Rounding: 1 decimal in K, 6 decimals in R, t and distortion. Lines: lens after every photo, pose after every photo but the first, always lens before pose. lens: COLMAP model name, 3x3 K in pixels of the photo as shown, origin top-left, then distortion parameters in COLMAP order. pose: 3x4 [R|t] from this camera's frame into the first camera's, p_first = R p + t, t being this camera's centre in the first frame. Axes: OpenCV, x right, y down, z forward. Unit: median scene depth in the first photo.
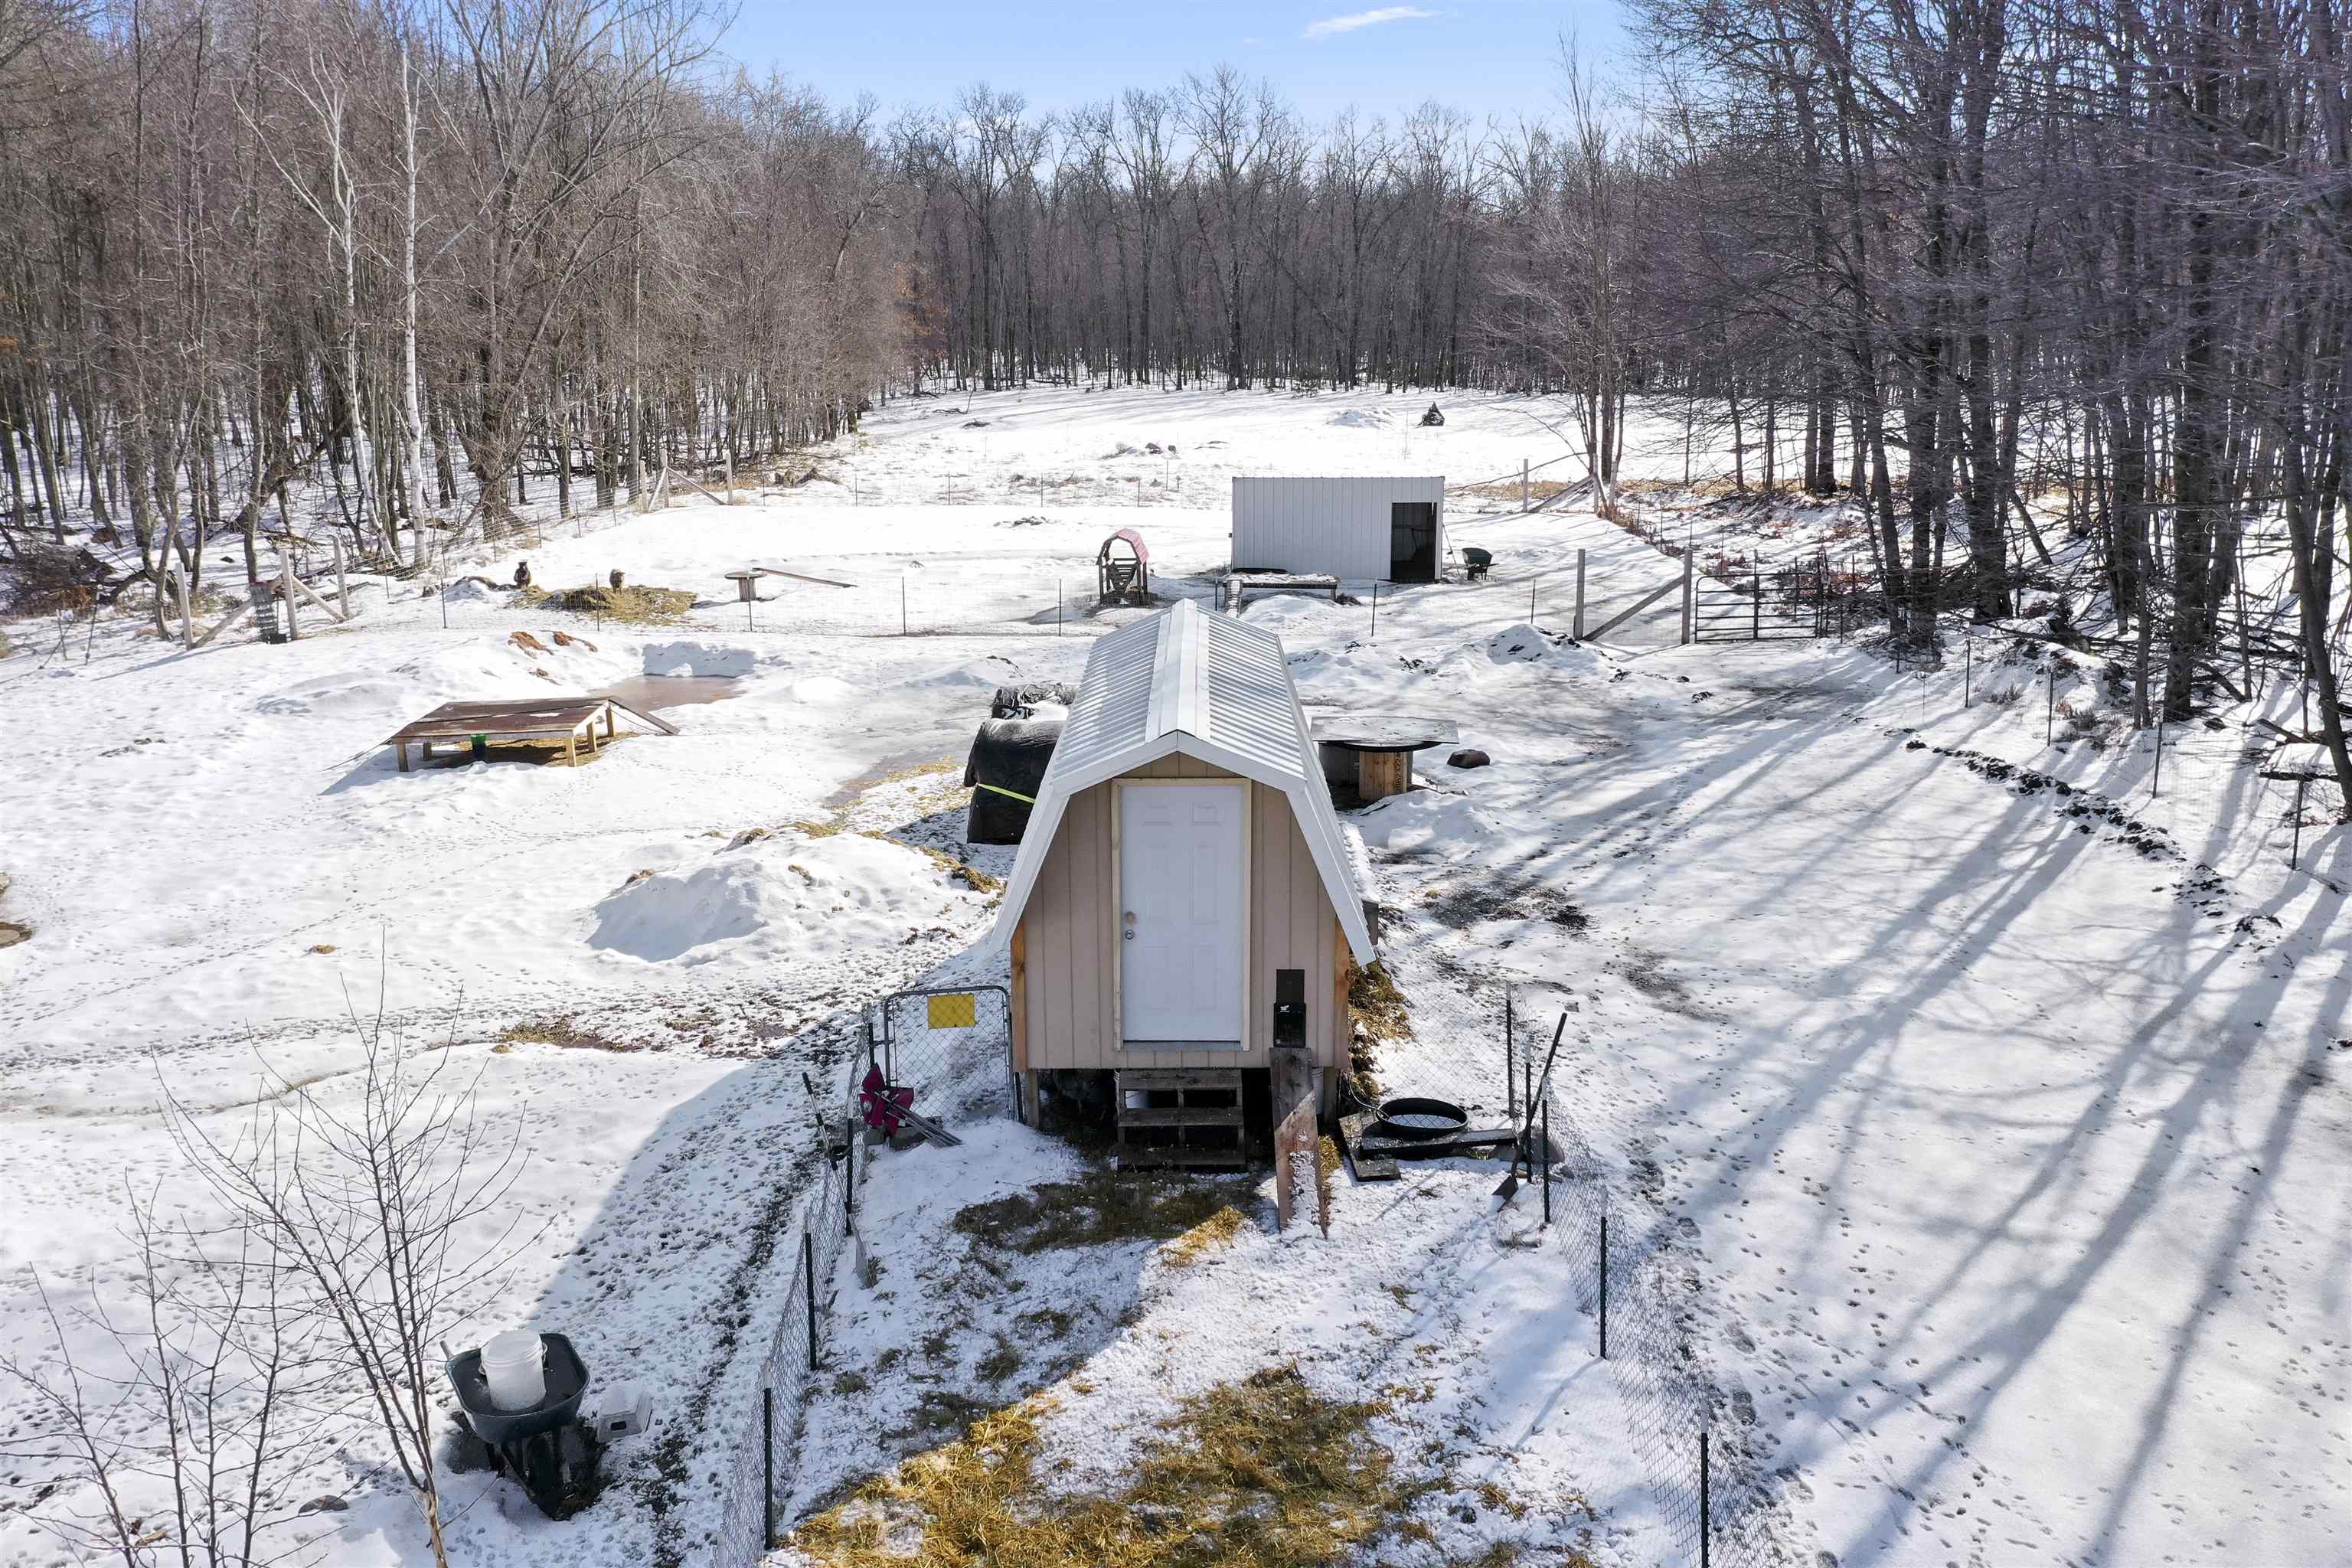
lens RADIAL K [[1881.4, 0, 1176.0], [0, 1881.4, 784.0], [0, 0, 1]] dist [0.012640, 0.010921]
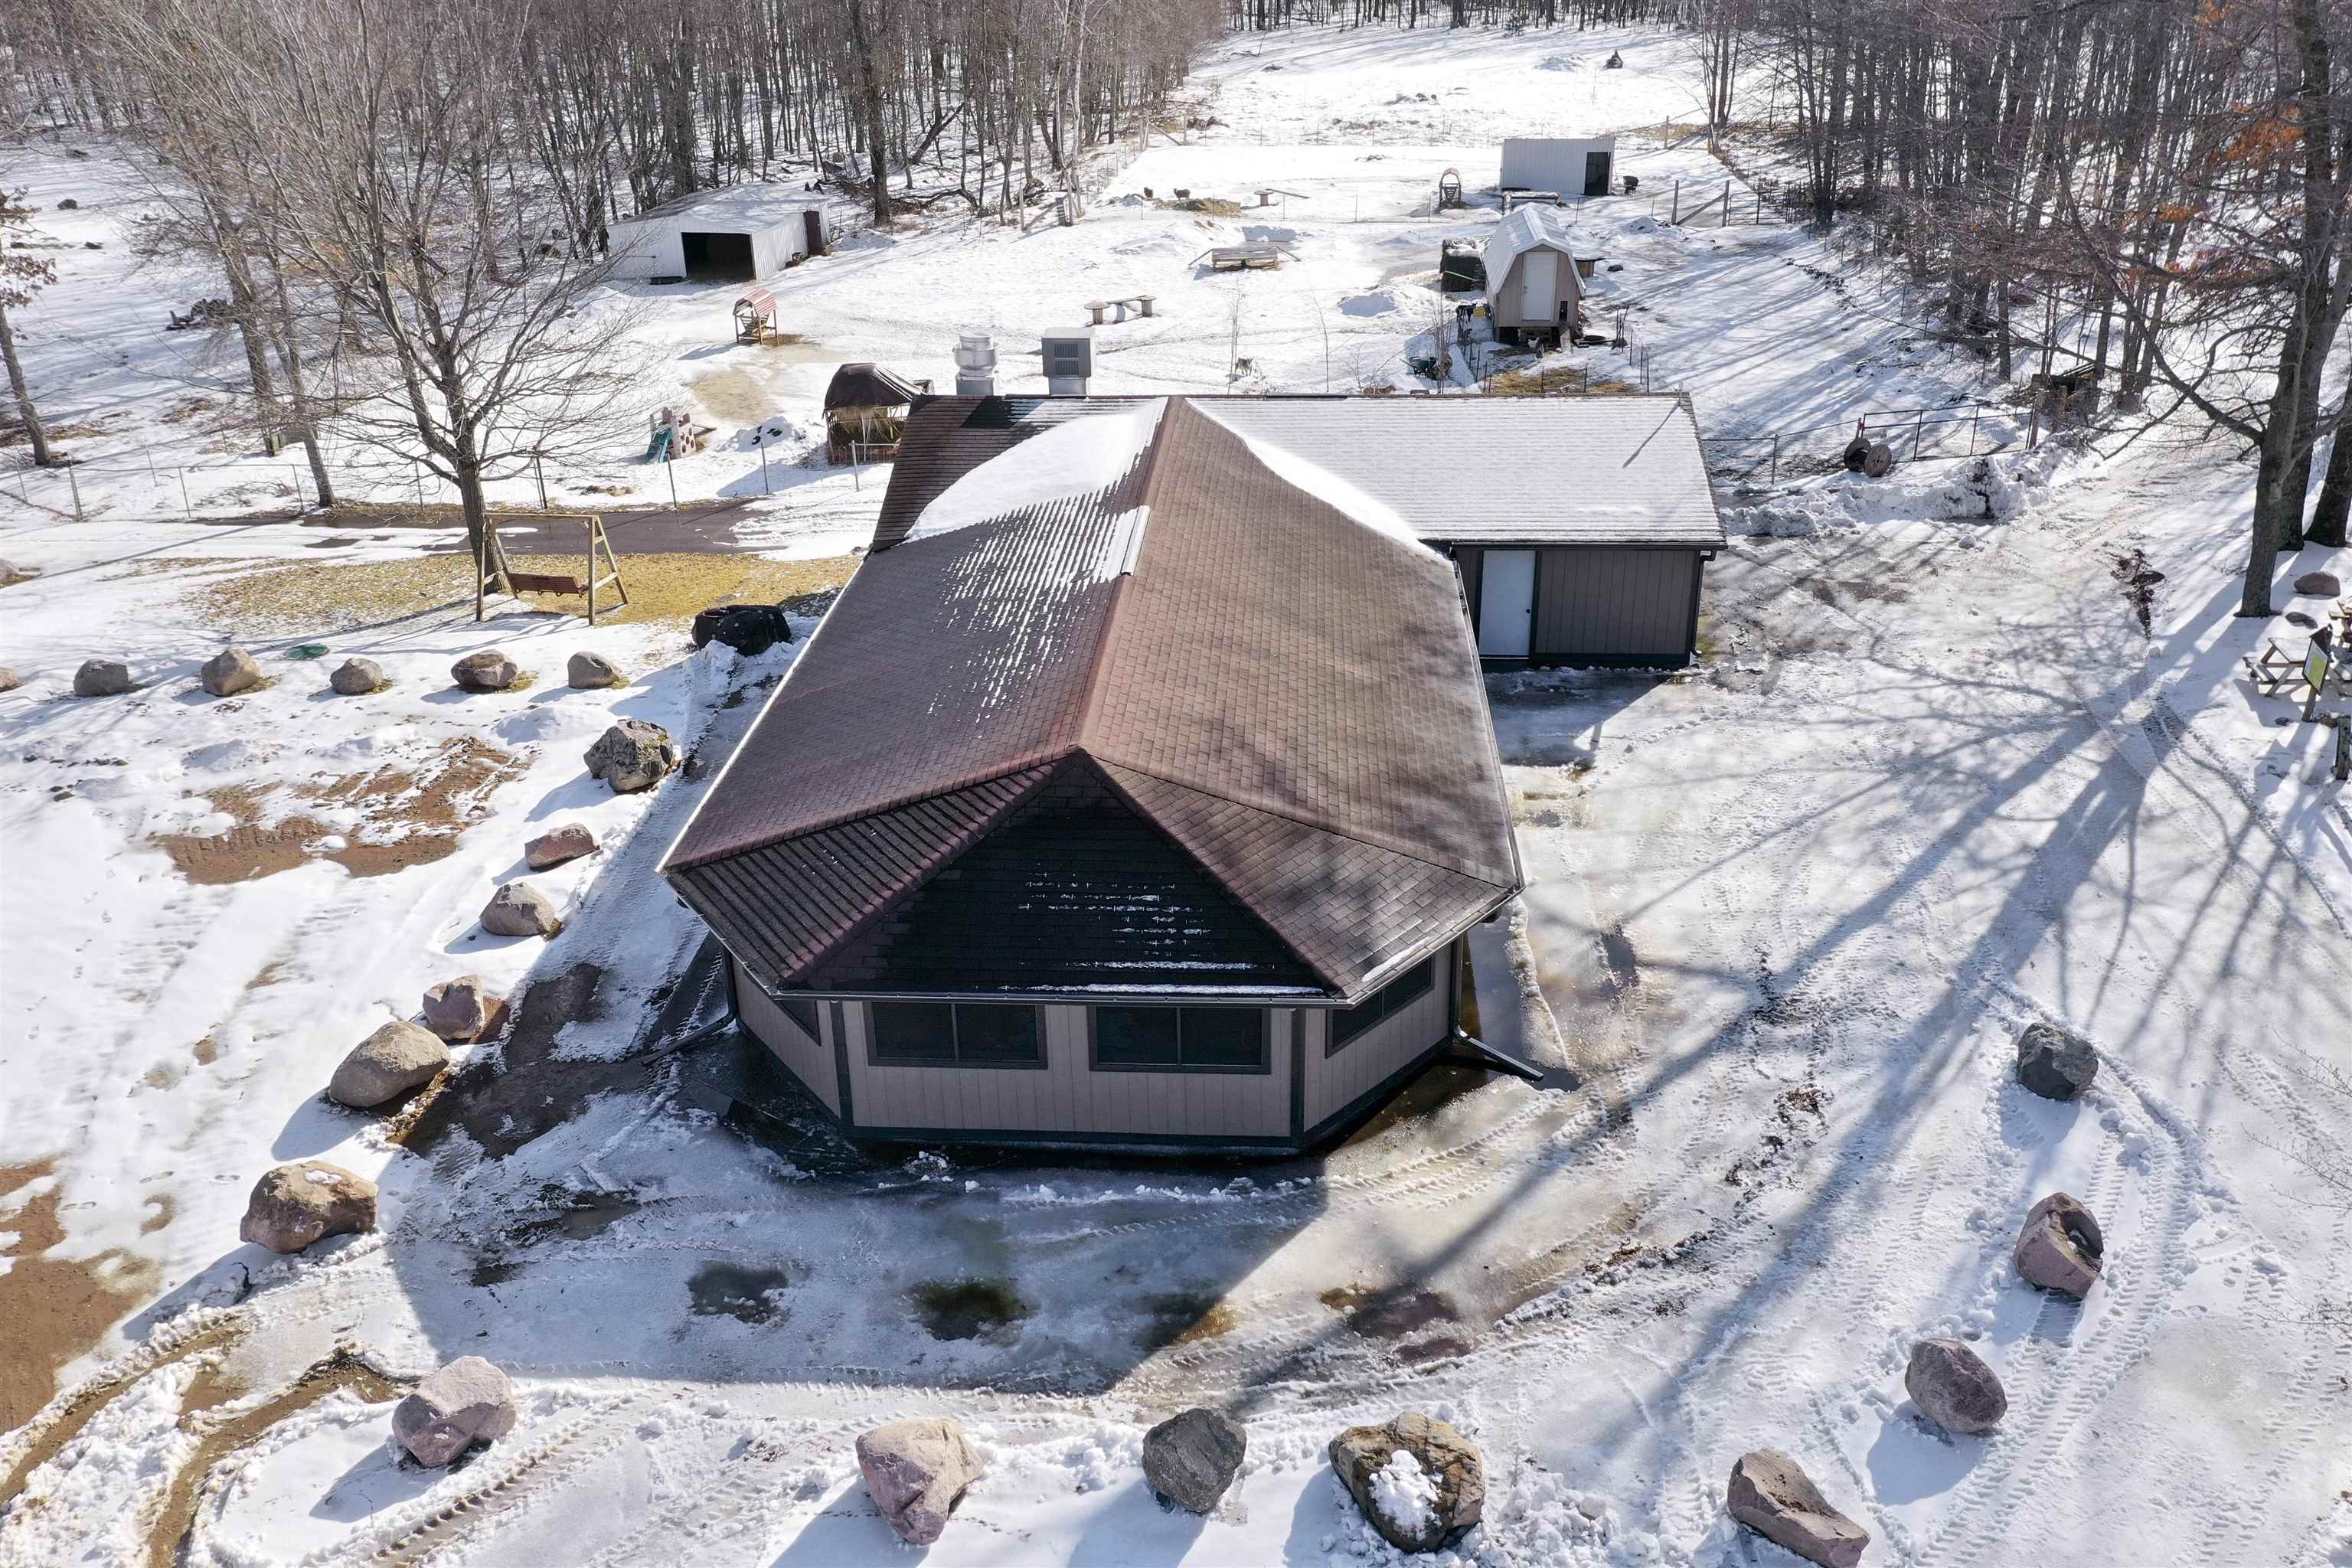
lens RADIAL K [[1881.4, 0, 1176.0], [0, 1881.4, 784.0], [0, 0, 1]] dist [0.012640, 0.010921]
pose [[0.996756, 0.023777, -0.076892, -0.149630], [-0.007763, 0.979314, 0.202197, 0.103151], [0.080109, -0.200944, 0.976322, -1.113643]]
